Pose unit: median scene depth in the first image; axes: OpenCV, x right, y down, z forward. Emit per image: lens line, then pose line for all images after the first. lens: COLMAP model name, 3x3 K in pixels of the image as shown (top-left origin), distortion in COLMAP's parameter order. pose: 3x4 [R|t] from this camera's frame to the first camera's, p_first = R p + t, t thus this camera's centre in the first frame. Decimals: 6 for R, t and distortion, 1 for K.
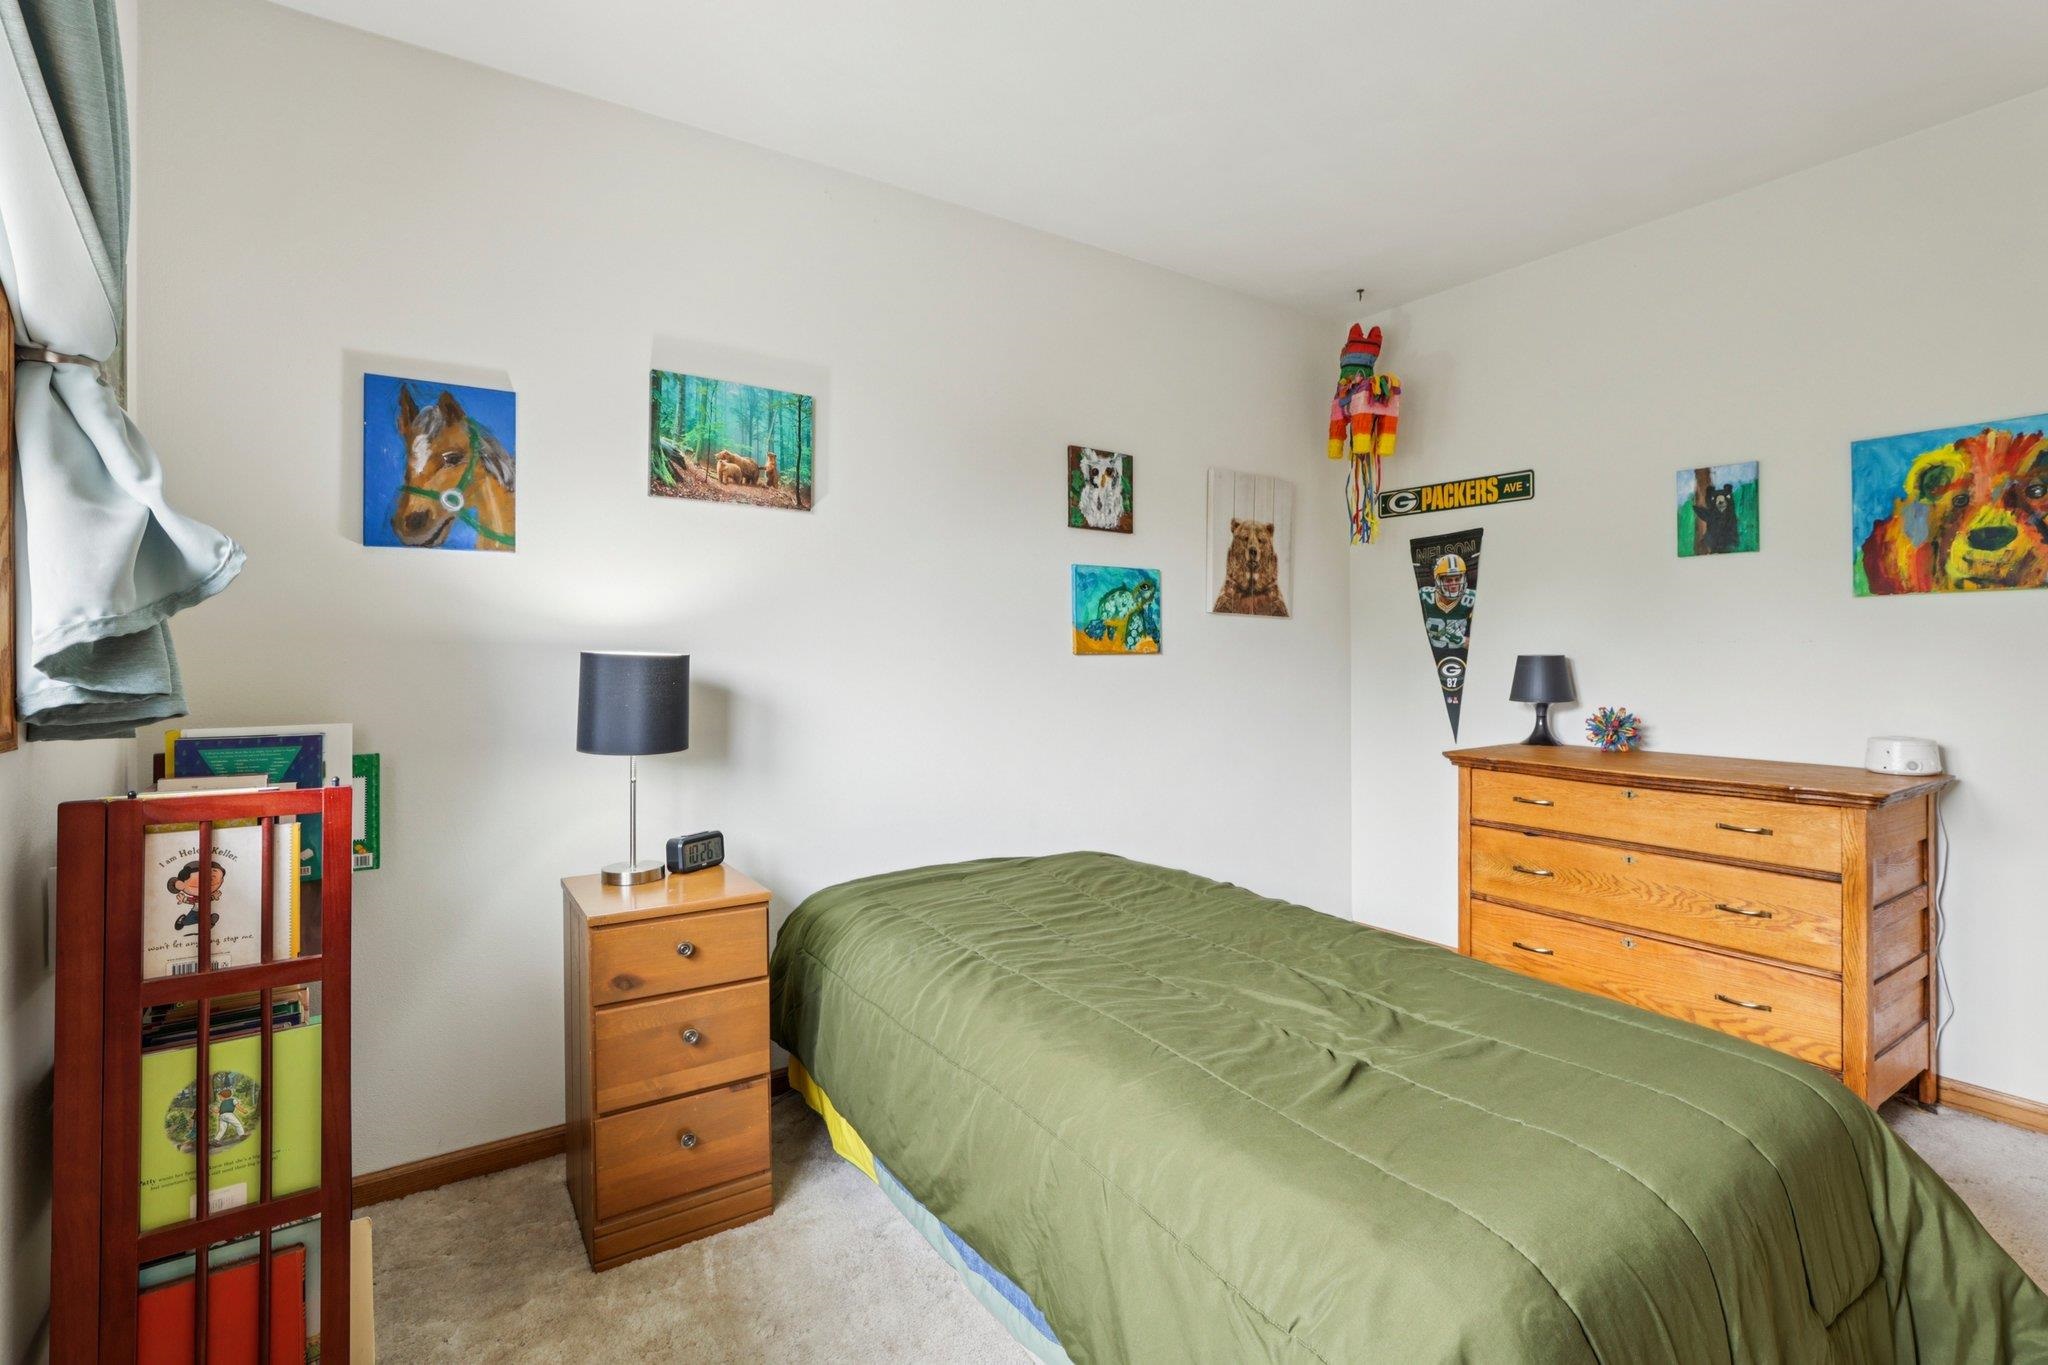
lens RADIAL K [[943.5, 0, 1051.0], [0, 943.5, 624.0], [0, 0, 1]] dist [-0.037409, 0.010319]
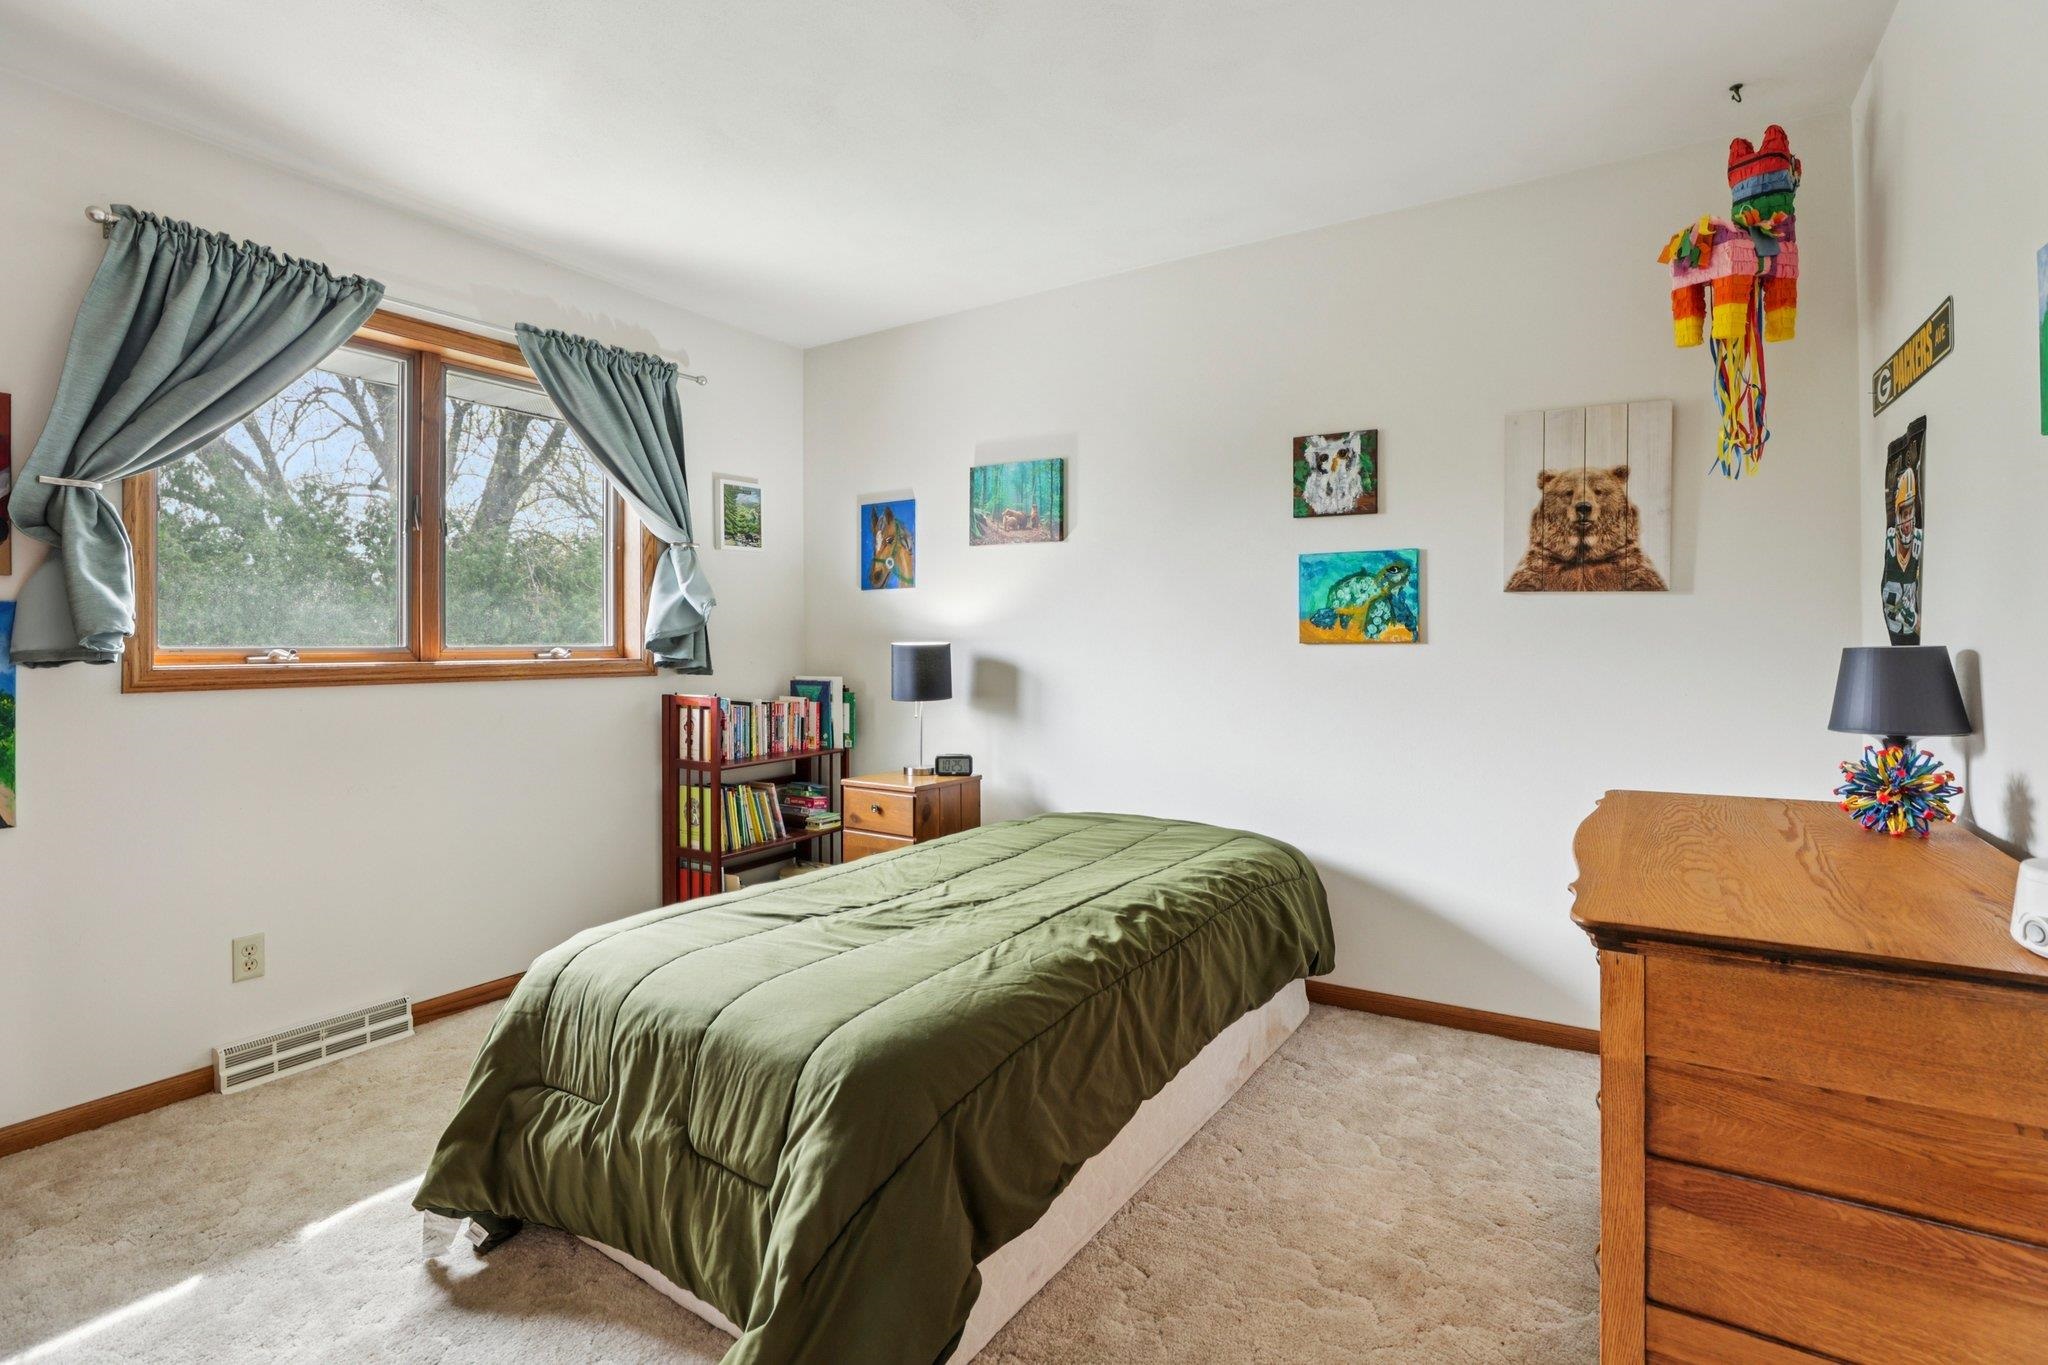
lens RADIAL K [[943.5, 0, 1039.4], [0, 943.5, 615.9], [0, 0, 1]] dist [-0.037409, 0.010319]
pose [[0.398348, -0.023235, -0.916940, 0.819925], [0.032149, 0.999419, -0.011358, 0.004761], [0.916671, -0.024954, 0.398863, 0.334746]]
